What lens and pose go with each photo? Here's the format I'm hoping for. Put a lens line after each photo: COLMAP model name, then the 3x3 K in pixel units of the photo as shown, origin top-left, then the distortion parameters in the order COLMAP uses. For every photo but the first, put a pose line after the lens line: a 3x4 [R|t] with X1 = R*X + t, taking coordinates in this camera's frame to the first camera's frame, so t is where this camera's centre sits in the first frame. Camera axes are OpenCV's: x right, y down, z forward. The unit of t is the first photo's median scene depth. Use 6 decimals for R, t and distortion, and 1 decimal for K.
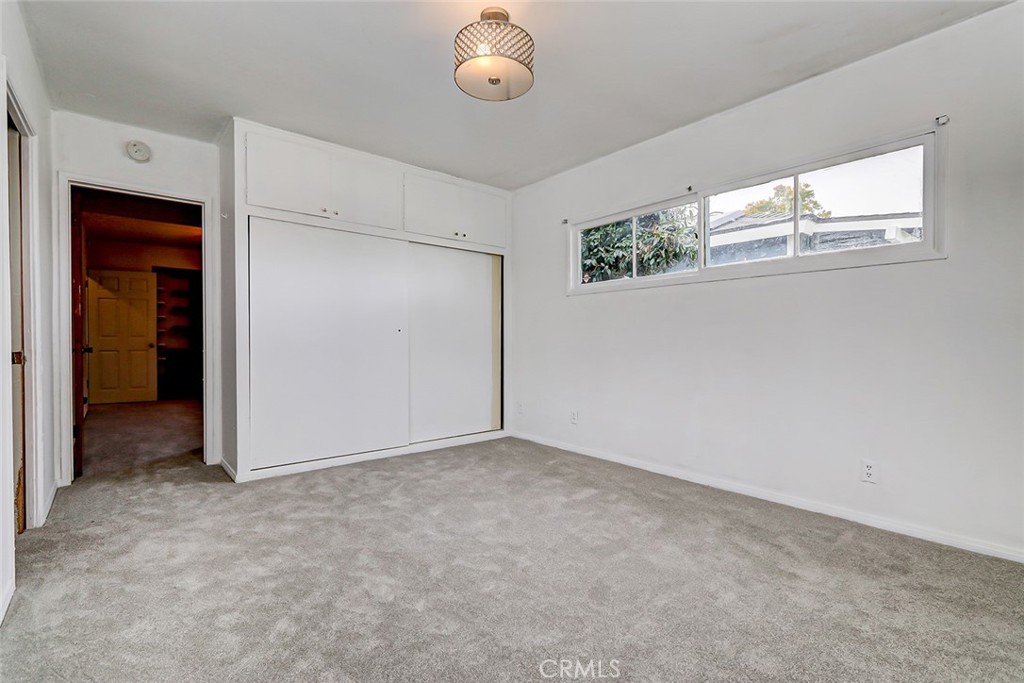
lens RADIAL K [[467.4, 0, 512.0], [0, 467.4, 341.5], [0, 0, 1]] dist [0.000982, 0.000283]
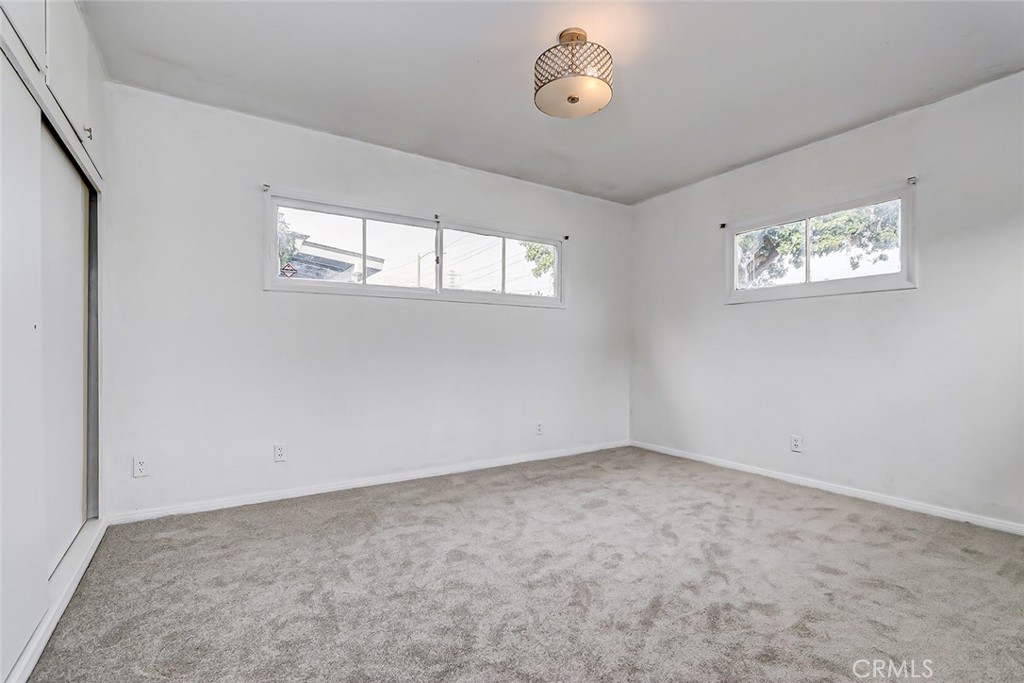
lens RADIAL K [[467.4, 0, 512.0], [0, 467.4, 341.5], [0, 0, 1]] dist [0.000982, 0.000283]
pose [[0.121168, 0.009900, 0.992583, -0.751824], [0.000736, 0.999949, -0.010064, -0.014584], [-0.992632, 0.001950, 0.121155, 0.717158]]
